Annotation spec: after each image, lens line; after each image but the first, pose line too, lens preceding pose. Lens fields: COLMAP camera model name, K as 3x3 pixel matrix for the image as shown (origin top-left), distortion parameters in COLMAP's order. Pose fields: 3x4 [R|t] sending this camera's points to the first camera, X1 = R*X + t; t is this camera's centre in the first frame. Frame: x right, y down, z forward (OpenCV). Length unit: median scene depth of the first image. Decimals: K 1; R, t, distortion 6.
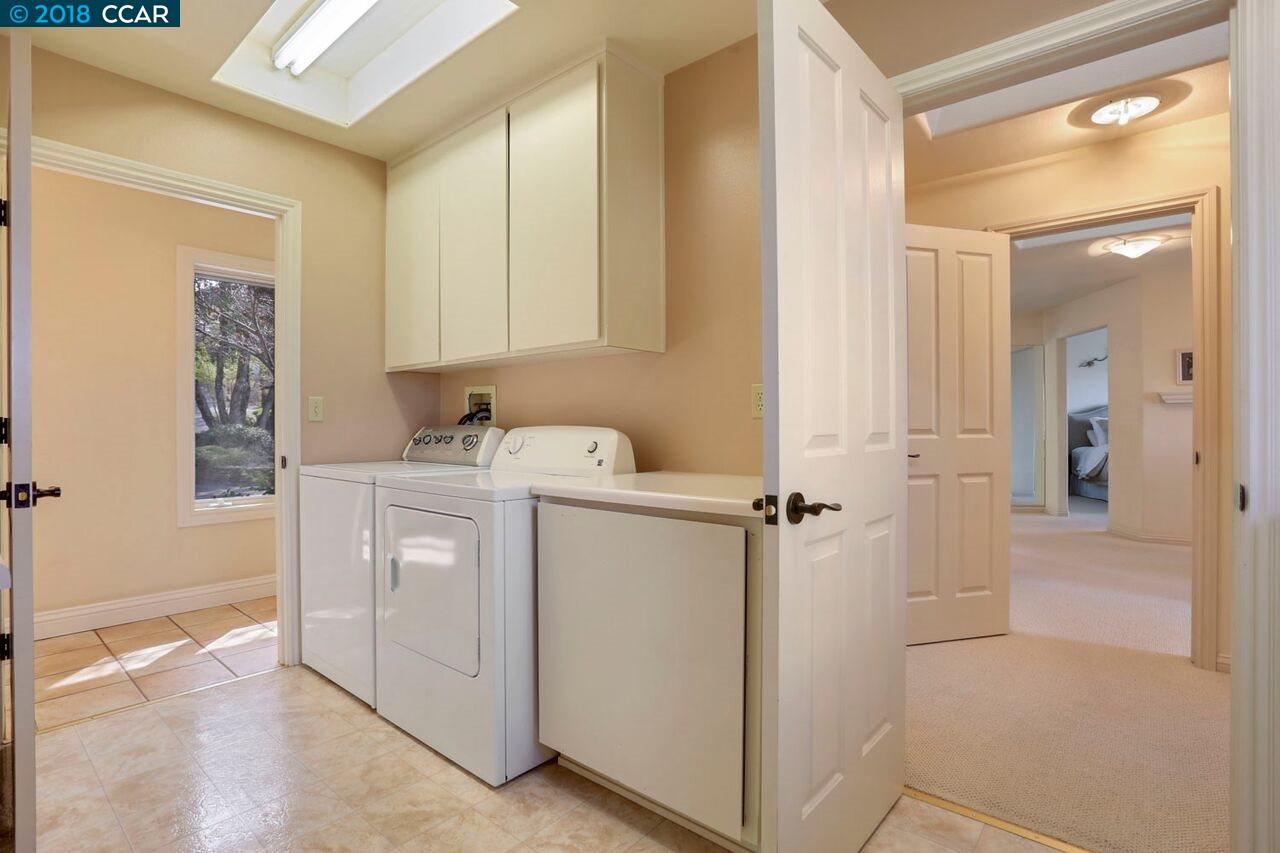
lens RADIAL K [[614.8, 0, 639.1], [0, 614.8, 427.0], [0, 0, 1]] dist [-0.027225, 0.000899]
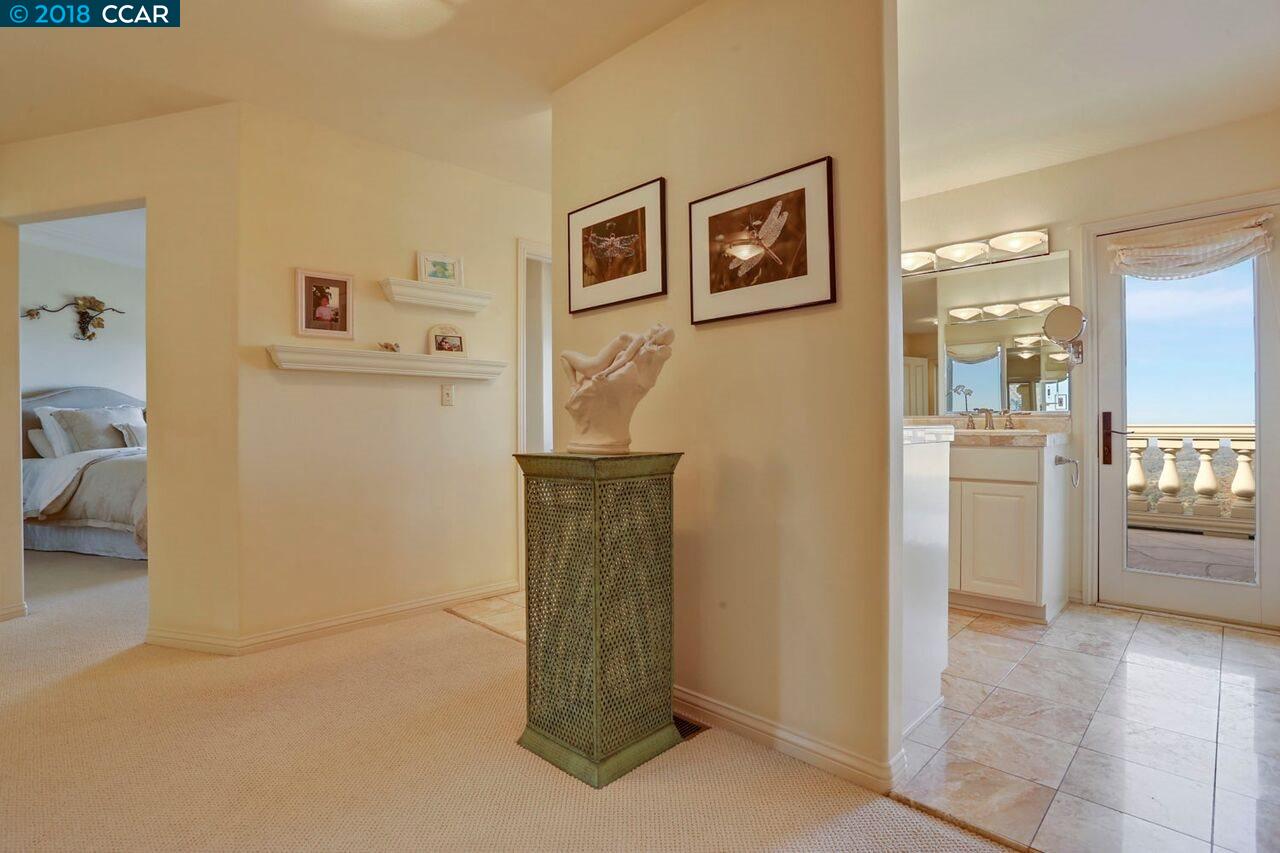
lens RADIAL K [[614.8, 0, 638.3], [0, 614.8, 430.6], [0, 0, 1]] dist [-0.027225, 0.000899]
pose [[0.078419, -0.002291, 0.996918, 0.389696], [0.004532, 0.999988, 0.001942, 0.012922], [-0.996910, 0.004366, 0.078428, 0.664634]]
